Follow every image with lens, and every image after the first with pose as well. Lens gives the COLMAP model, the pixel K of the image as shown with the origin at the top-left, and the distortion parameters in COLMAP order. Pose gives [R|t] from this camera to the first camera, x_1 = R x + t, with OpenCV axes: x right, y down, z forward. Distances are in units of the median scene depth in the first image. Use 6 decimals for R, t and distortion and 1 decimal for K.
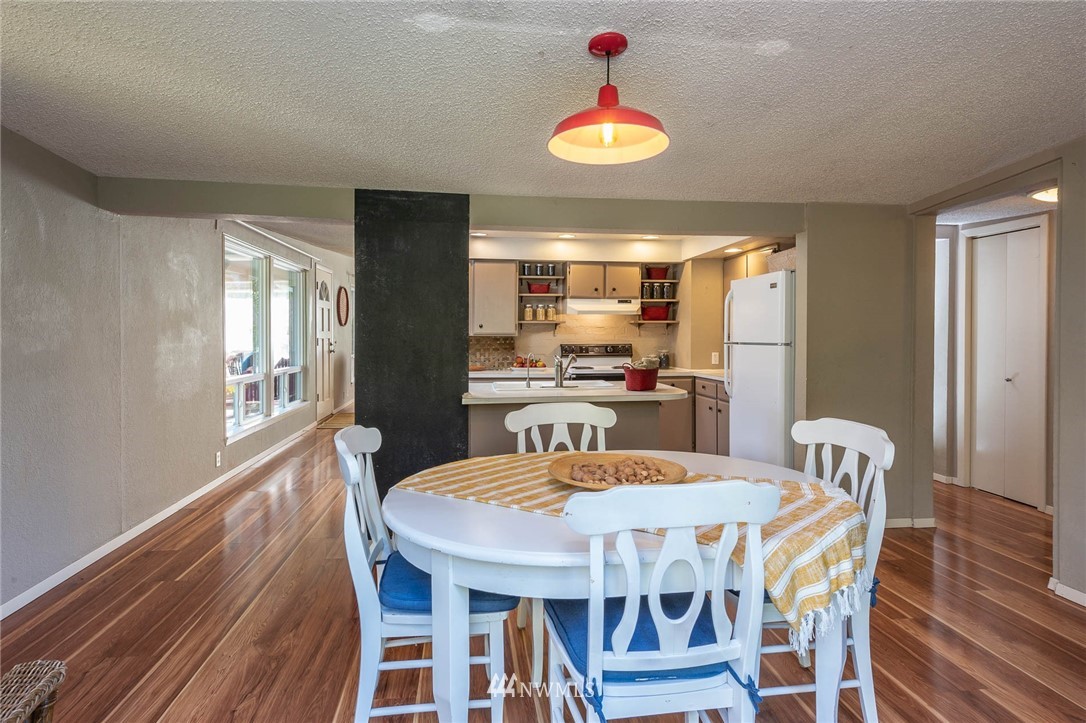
lens RADIAL K [[565.3, 0, 544.5], [0, 565.3, 331.4], [0, 0, 1]] dist [-0.001307, -0.000640]
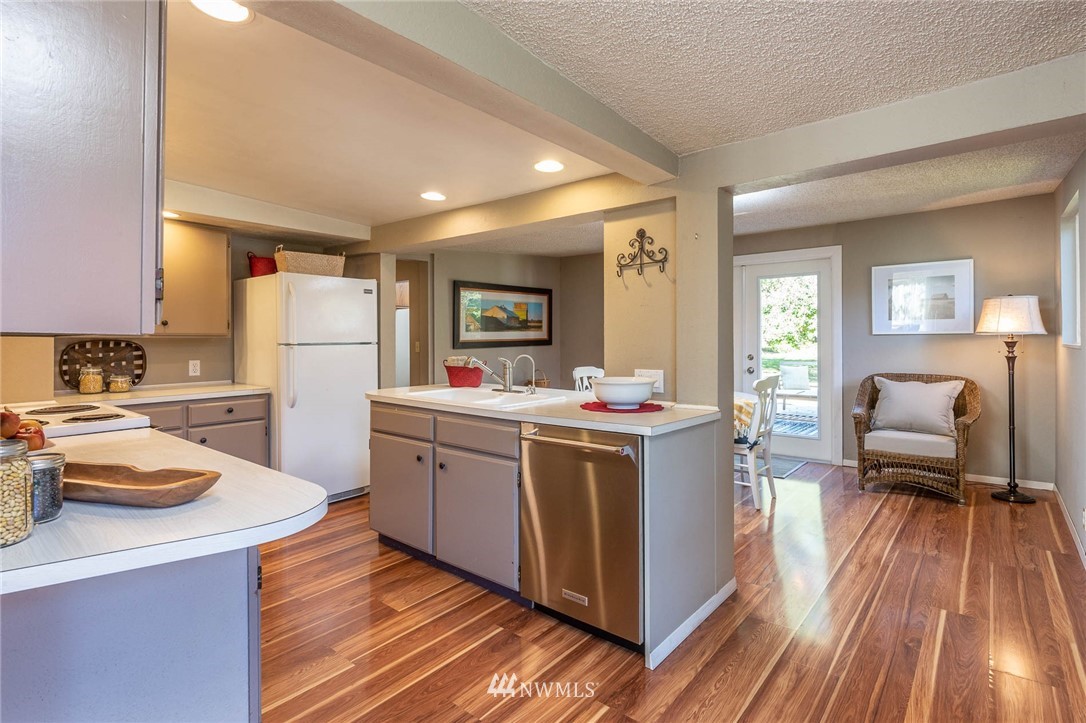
lens RADIAL K [[549.9, 0, 545.6], [0, 549.9, 344.4], [0, 0, 1]] dist [0.003893, 0.000419]
pose [[-0.684031, 0.007549, 0.729414, -0.908290], [0.014102, 0.999896, 0.002877, 0.011942], [-0.729317, 0.012254, -0.684067, 2.161769]]
